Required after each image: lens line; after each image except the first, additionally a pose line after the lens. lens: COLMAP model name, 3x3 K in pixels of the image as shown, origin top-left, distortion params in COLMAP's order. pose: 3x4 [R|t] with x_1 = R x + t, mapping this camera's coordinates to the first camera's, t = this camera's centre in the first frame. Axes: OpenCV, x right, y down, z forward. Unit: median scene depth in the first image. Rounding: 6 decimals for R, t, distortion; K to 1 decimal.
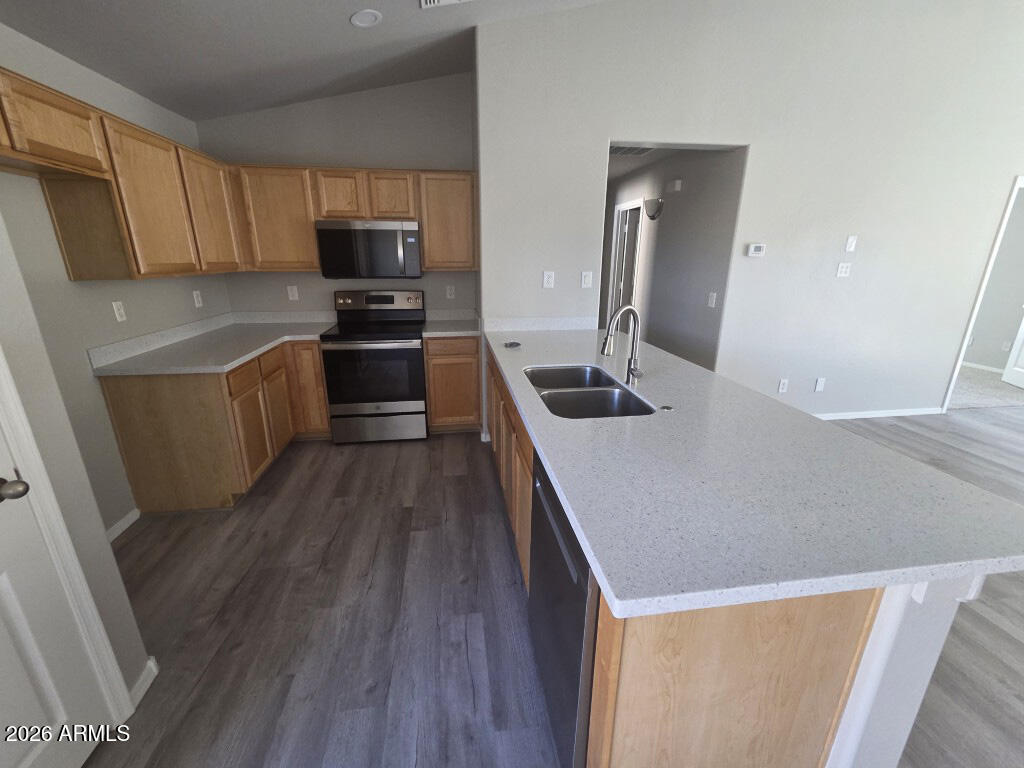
lens RADIAL K [[421.7, 0, 513.3], [0, 421.7, 383.7], [0, 0, 1]] dist [-0.002372, 0.000406]
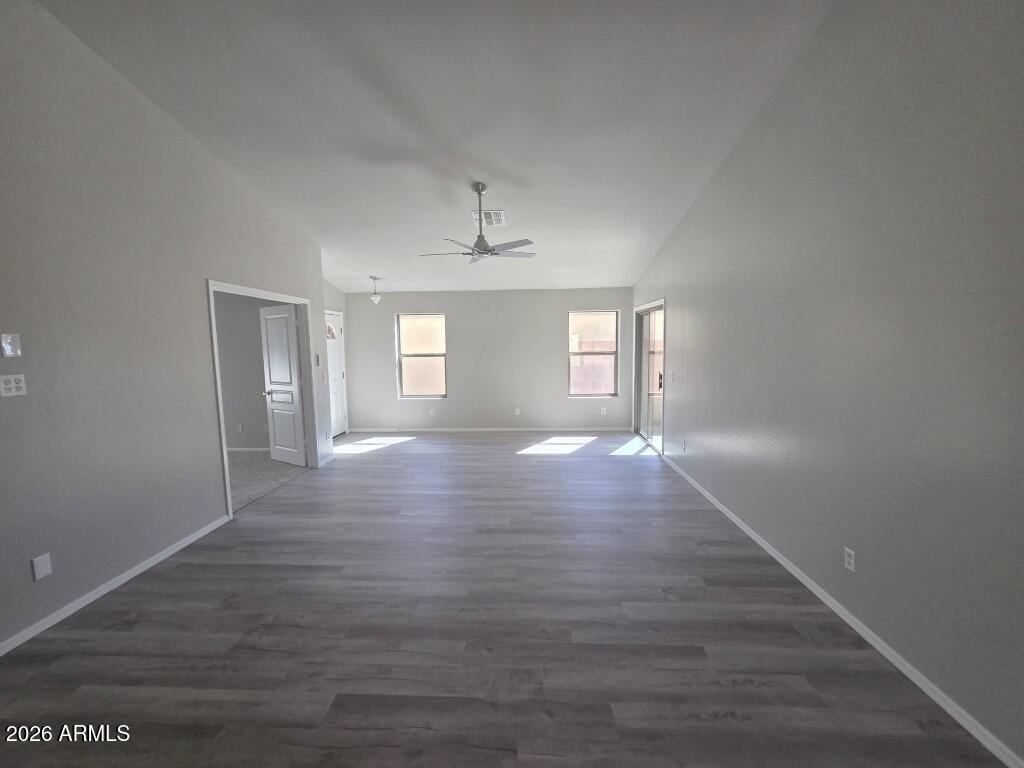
lens RADIAL K [[417.2, 0, 510.9], [0, 417.2, 386.8], [0, 0, 1]] dist [-0.004930, 0.000364]
pose [[0.183413, -0.107025, 0.977193, 0.363255], [0.303328, 0.951711, 0.047301, -0.082820], [-0.935068, 0.287735, 0.207020, 0.205266]]
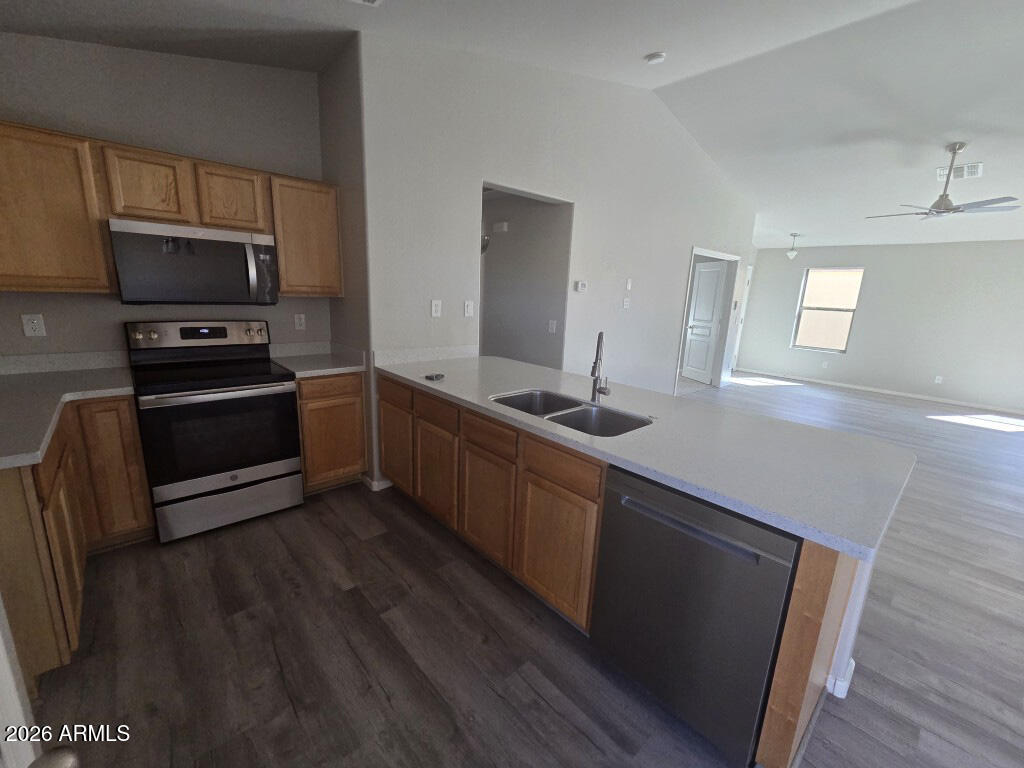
lens RADIAL K [[421.7, 0, 511.6], [0, 421.7, 387.0], [0, 0, 1]] dist [-0.002372, 0.000406]
pose [[0.827032, -0.094039, 0.554234, -0.326003], [0.125818, 0.991863, -0.019452, -0.026127], [-0.547894, 0.085820, 0.832134, 0.110350]]
